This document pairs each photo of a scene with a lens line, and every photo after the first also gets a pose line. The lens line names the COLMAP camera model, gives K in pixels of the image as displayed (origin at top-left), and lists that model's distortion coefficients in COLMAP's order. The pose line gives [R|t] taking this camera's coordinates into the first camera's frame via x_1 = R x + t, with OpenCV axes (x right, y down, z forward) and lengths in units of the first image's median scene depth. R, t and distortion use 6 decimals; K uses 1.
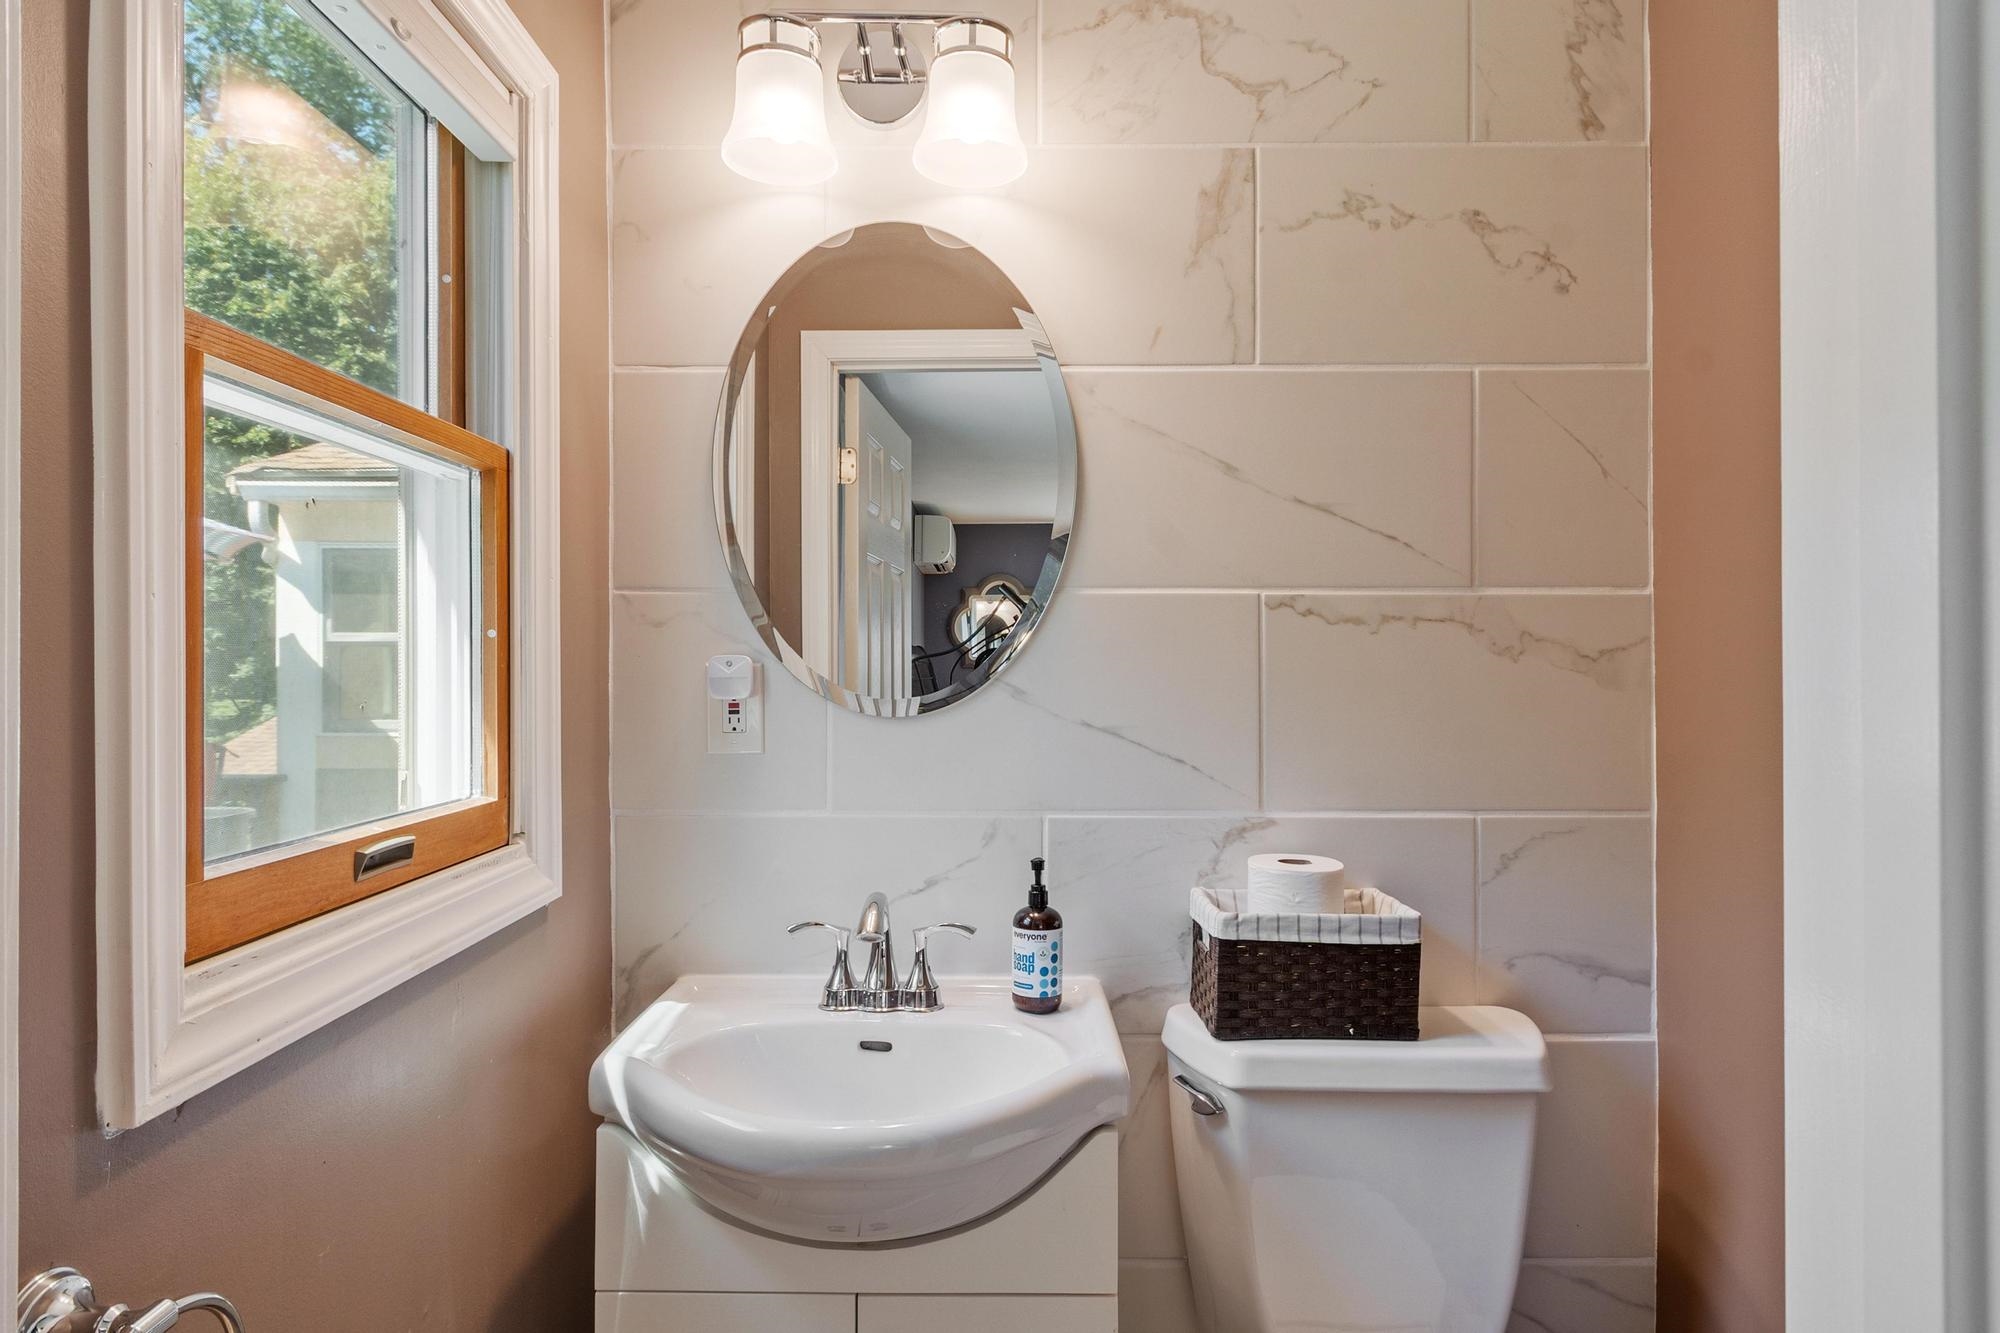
lens RADIAL K [[1095.6, 0, 1000.0], [0, 1095.6, 666.5], [0, 0, 1]] dist [0.000012, -0.000027]
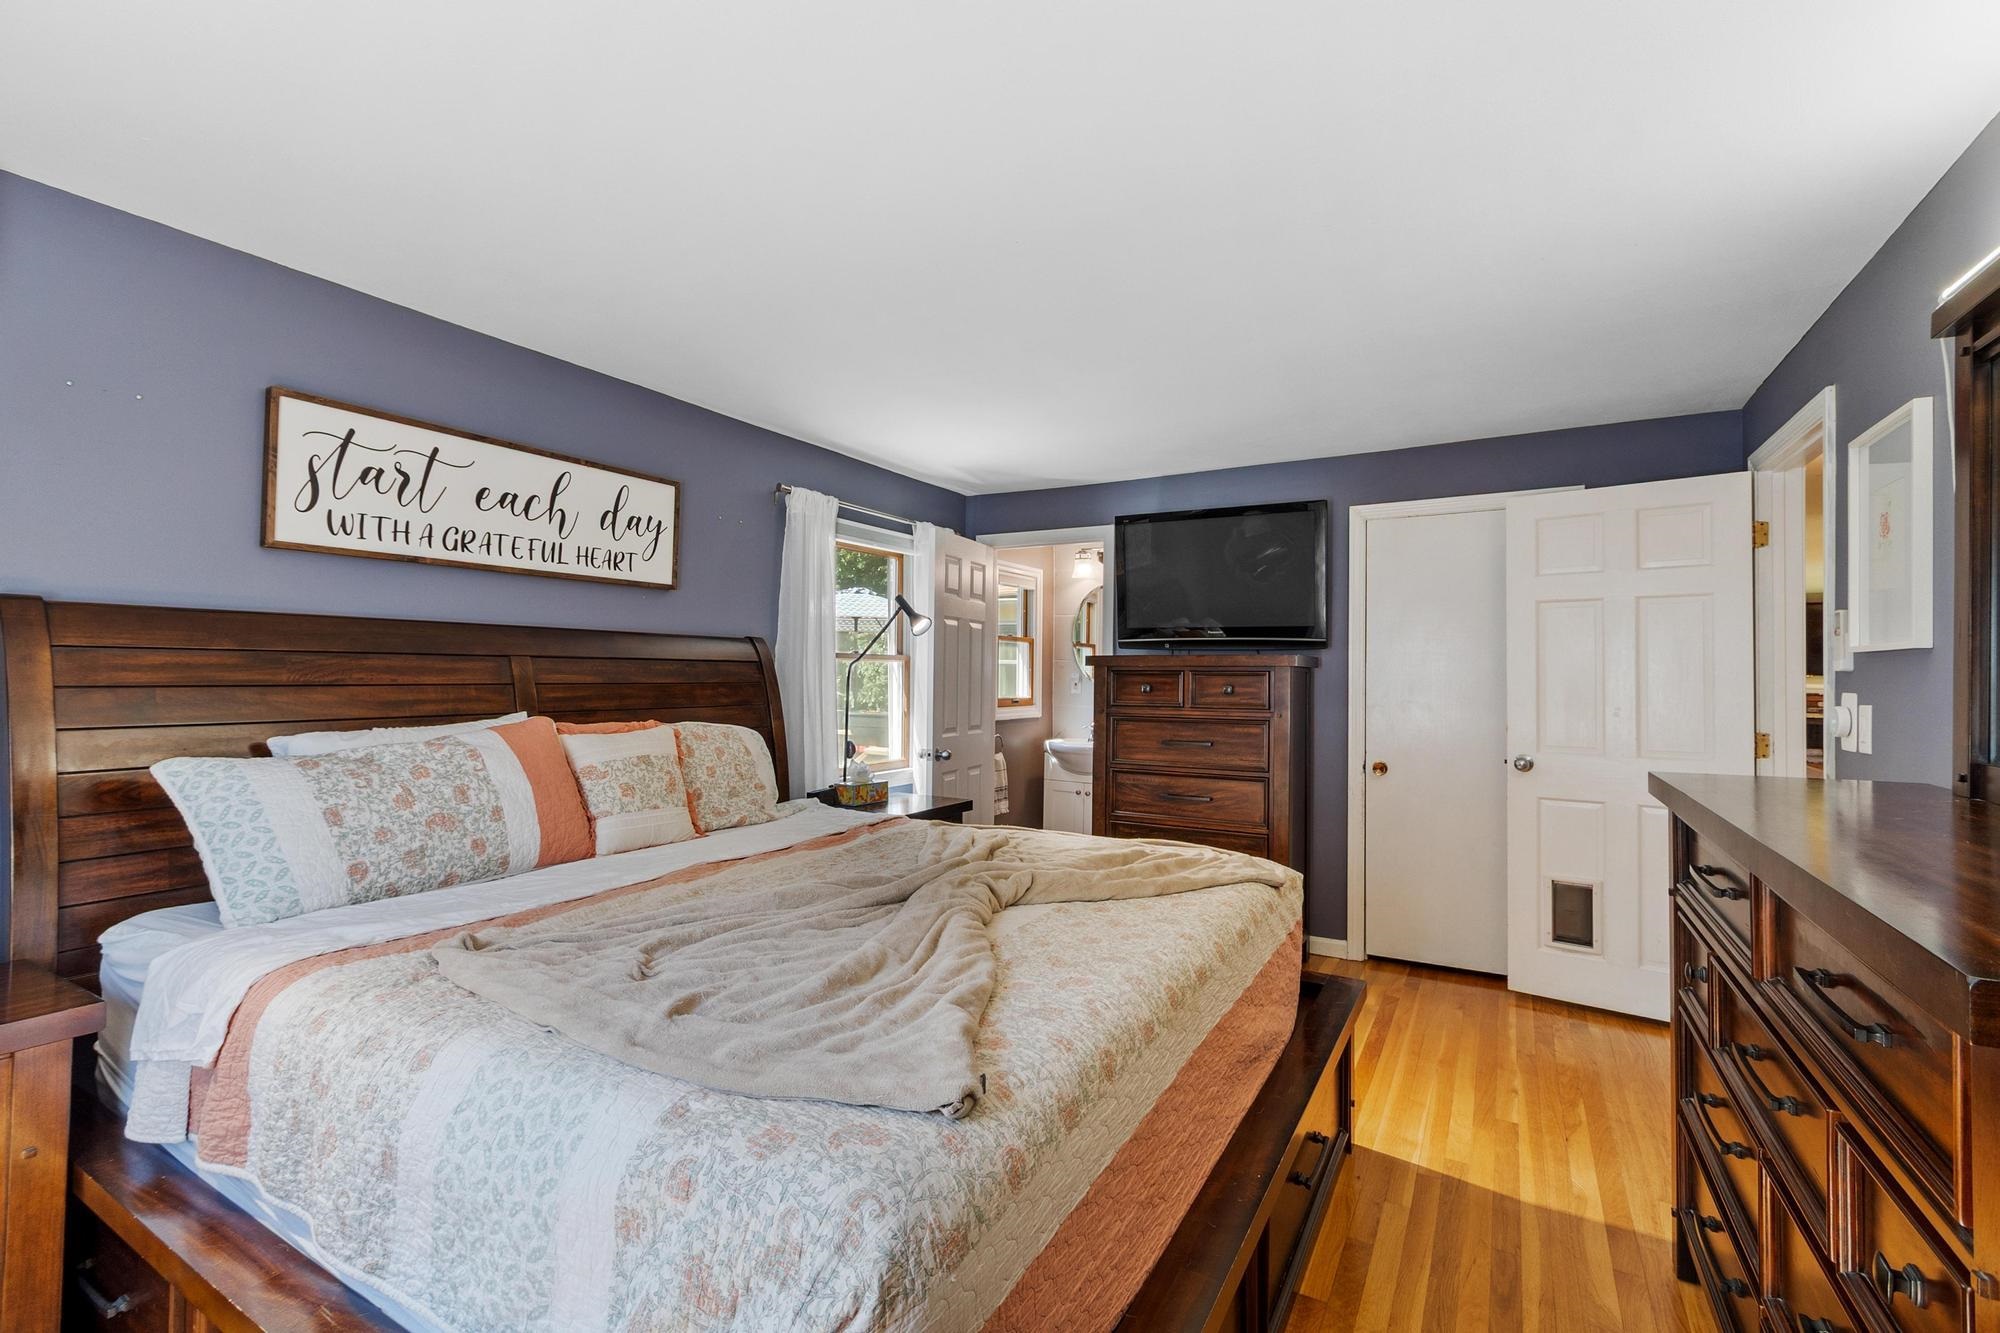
lens RADIAL K [[881.1, 0, 975.3], [0, 881.1, 657.4], [0, 0, 1]] dist [-0.000144, -0.000062]
pose [[0.855435, -0.004270, -0.517892, 1.809356], [-0.005865, 0.999822, -0.017931, -0.012830], [0.517876, 0.018376, 0.855258, -3.343347]]
